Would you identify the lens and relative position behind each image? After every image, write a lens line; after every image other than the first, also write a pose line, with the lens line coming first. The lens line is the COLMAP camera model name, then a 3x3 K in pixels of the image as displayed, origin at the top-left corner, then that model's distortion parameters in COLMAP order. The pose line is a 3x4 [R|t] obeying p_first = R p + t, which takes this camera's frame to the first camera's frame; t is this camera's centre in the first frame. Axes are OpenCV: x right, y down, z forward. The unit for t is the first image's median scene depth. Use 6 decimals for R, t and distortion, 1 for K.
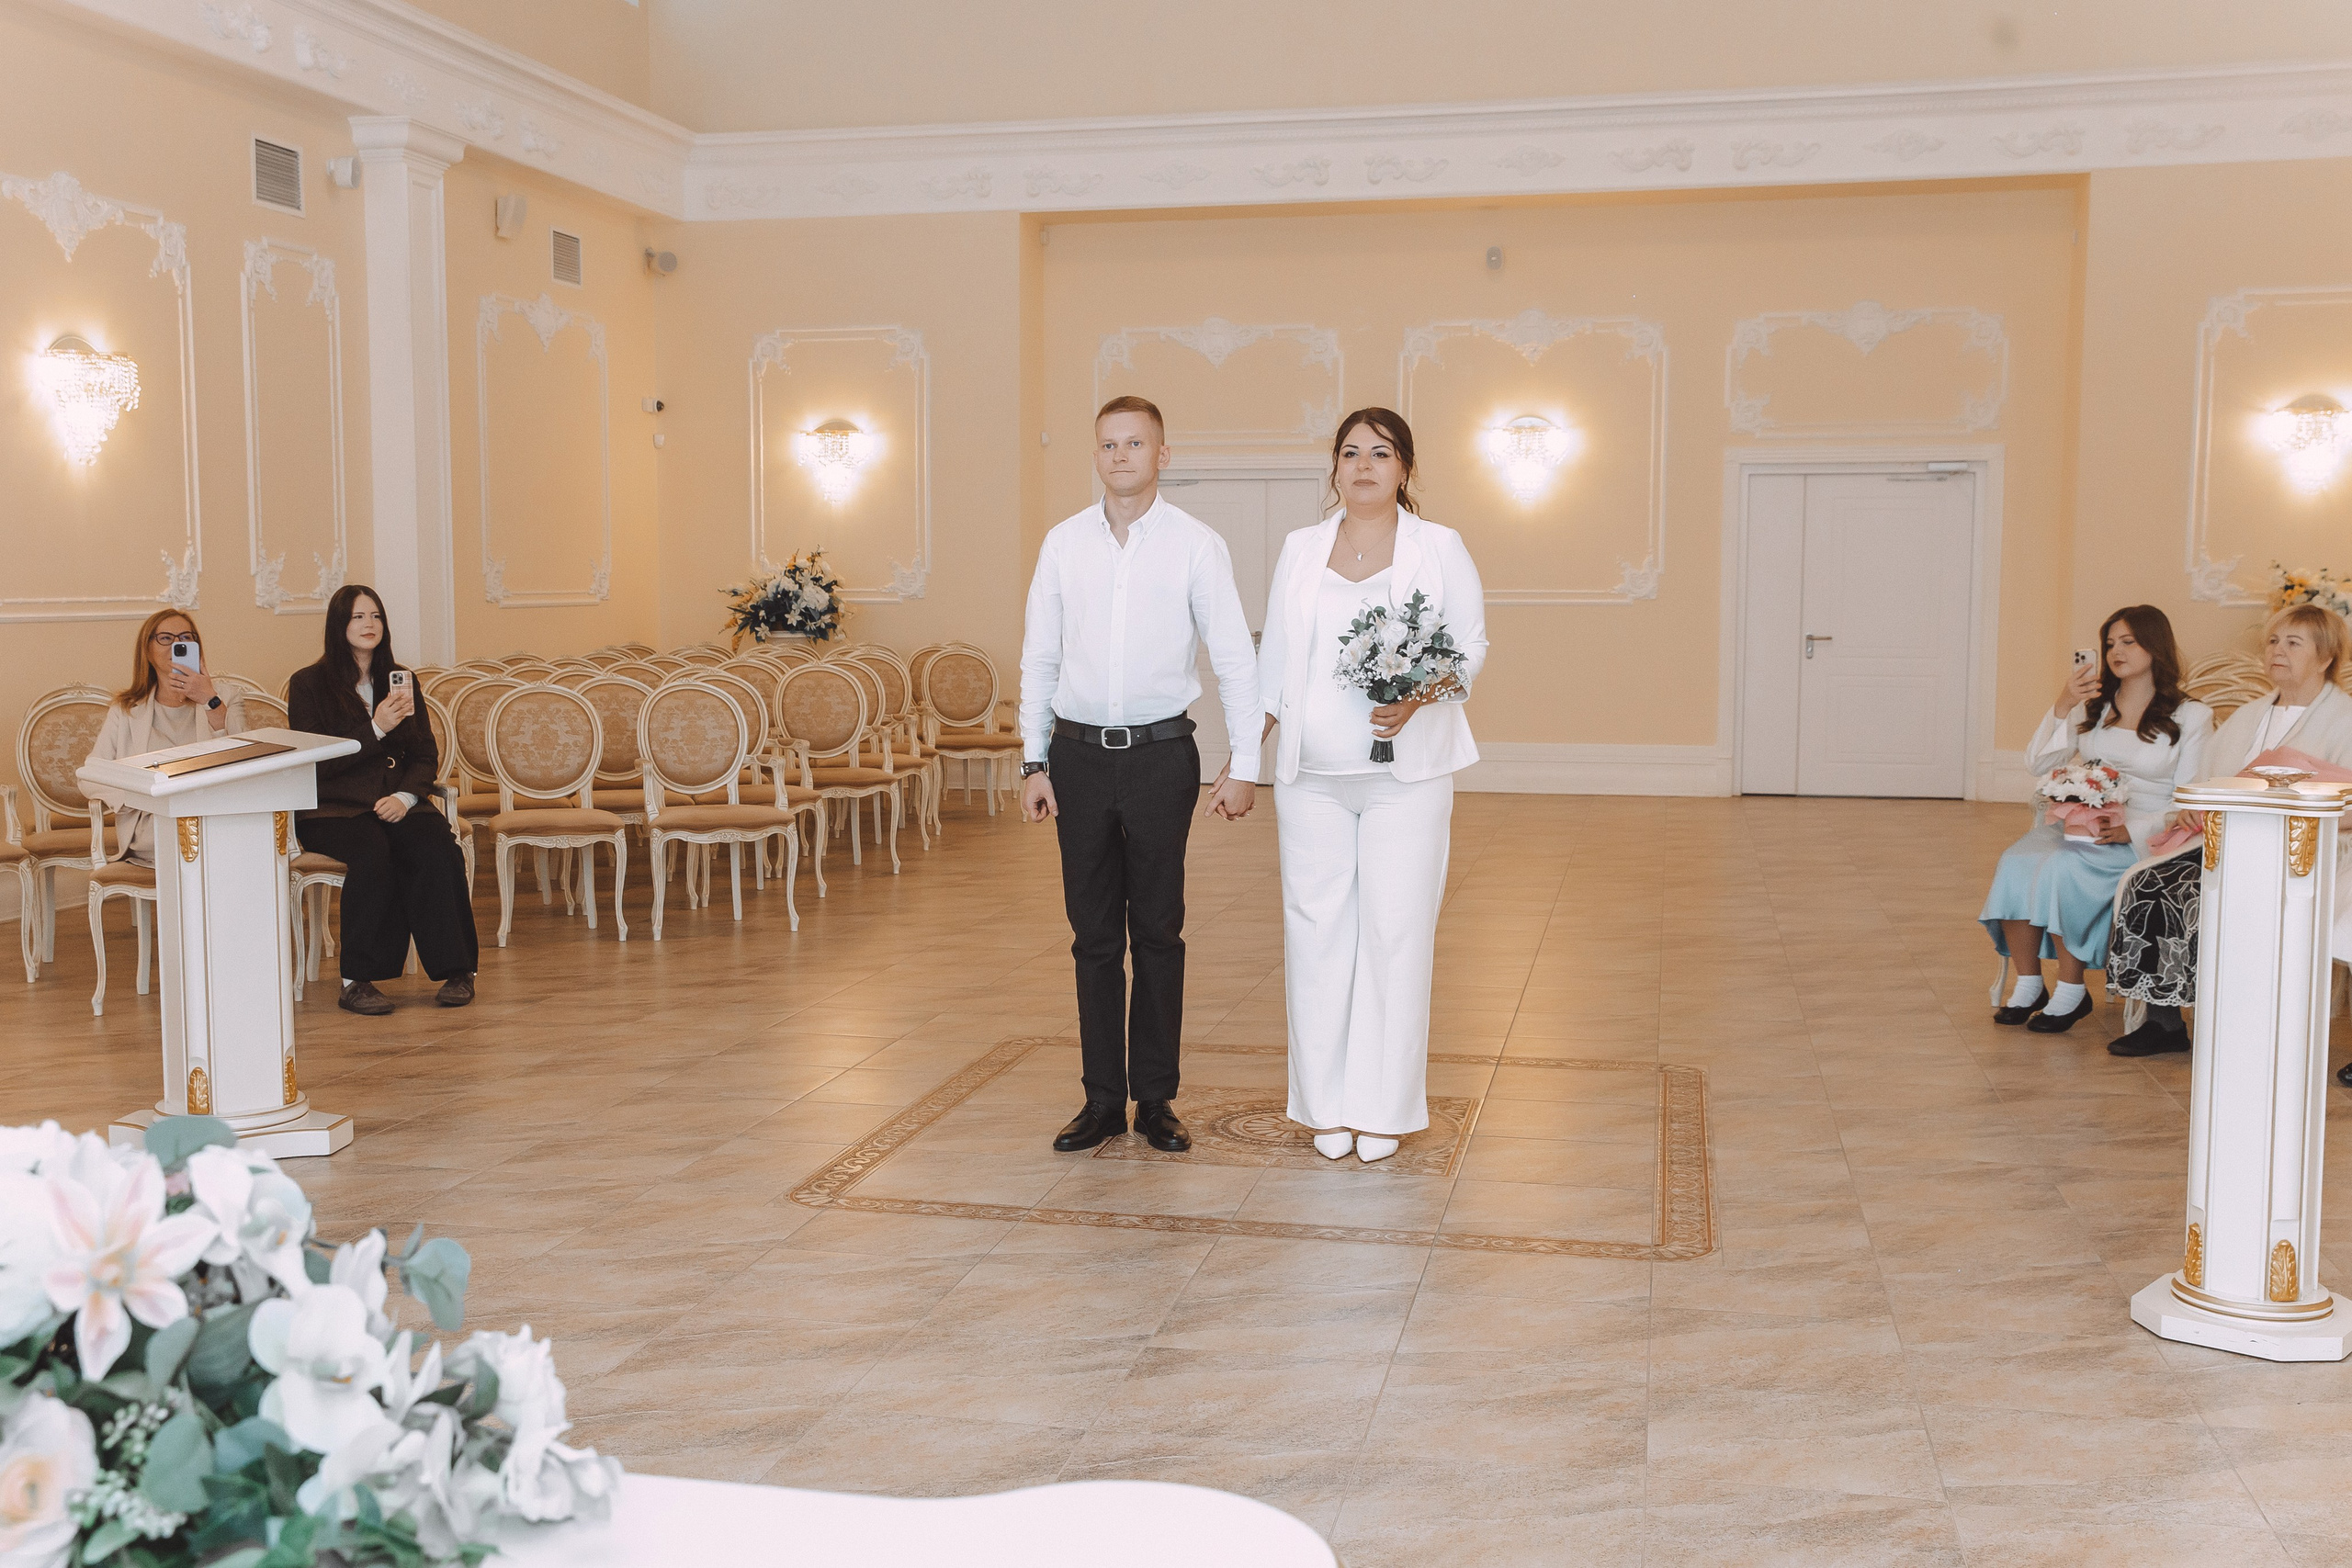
lens RADIAL K [[2393.2, 0, 1137.8], [0, 2393.2, 774.6], [0, 0, 1]] dist [-0.053912, 0.145039]
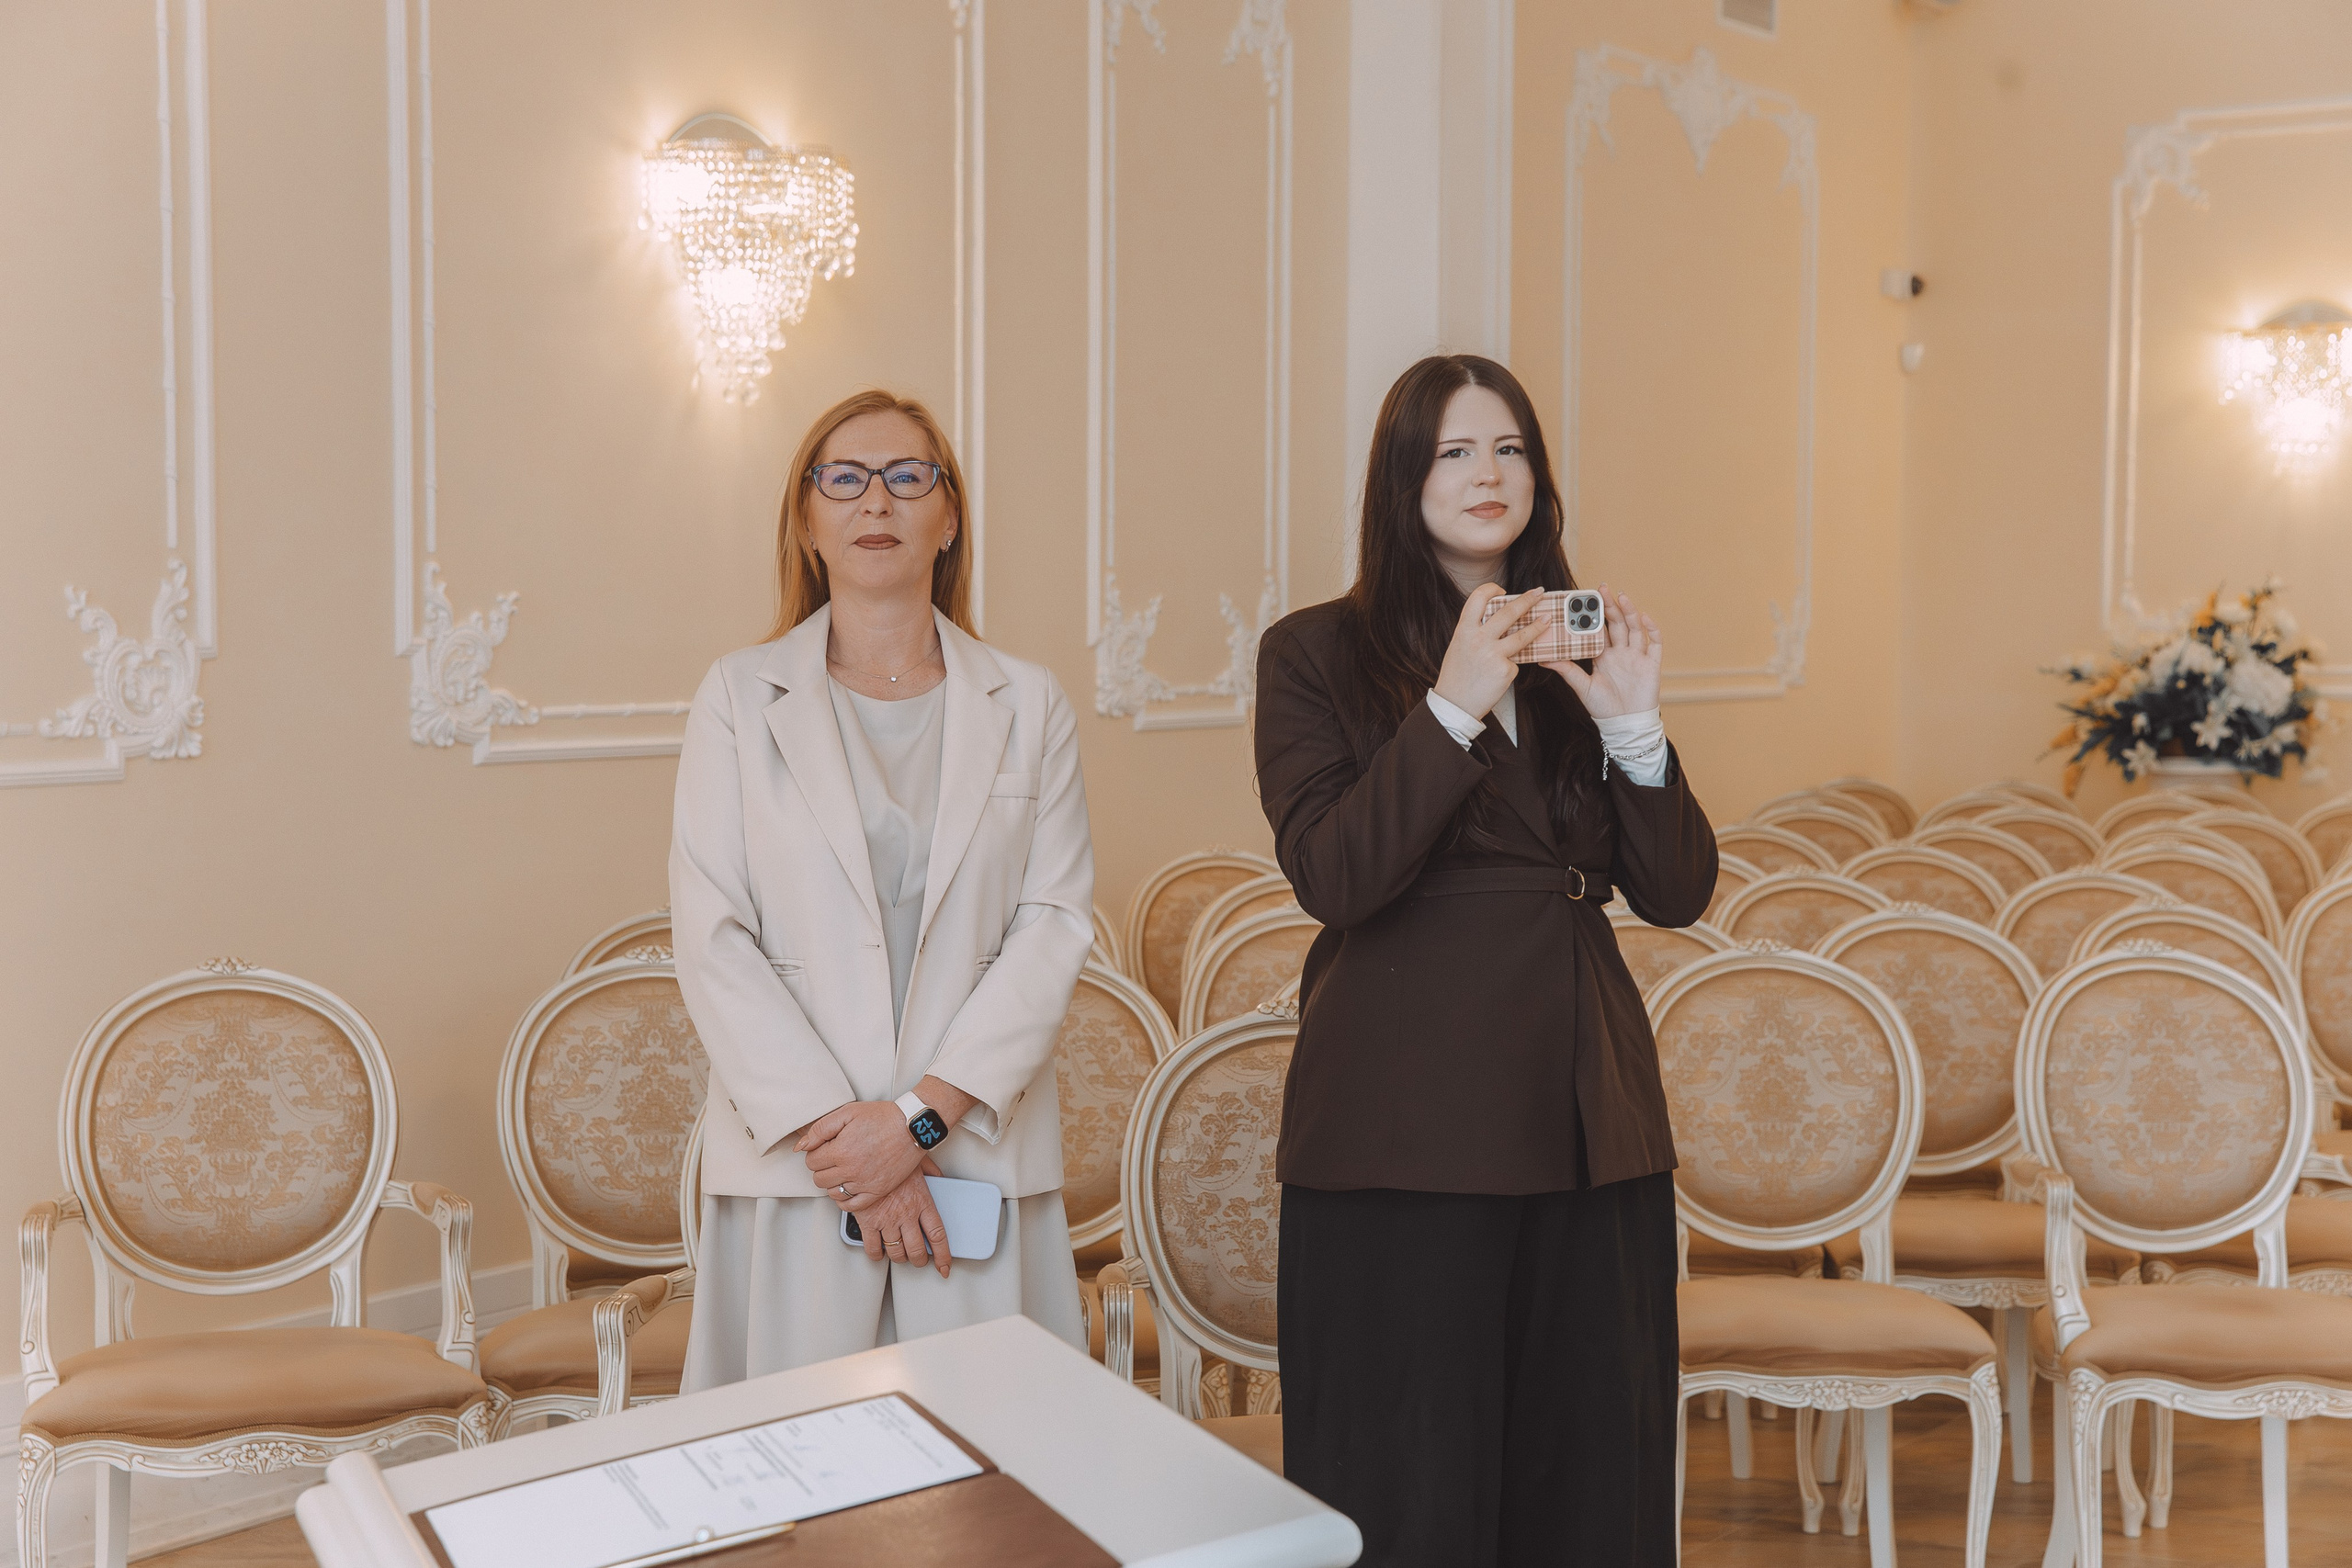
lens RADIAL K [[3399.8, 0, 1178.5], [0, 3399.8, 847.8], [0, 0, 1]] dist [0.101985, 0.012324]
pose [[0.938558, 0.027465, -0.344028, -0.119760], [-0.031414, 0.999489, -0.005907, -0.038358], [0.343690, 0.016352, 0.938941, 0.360954]]
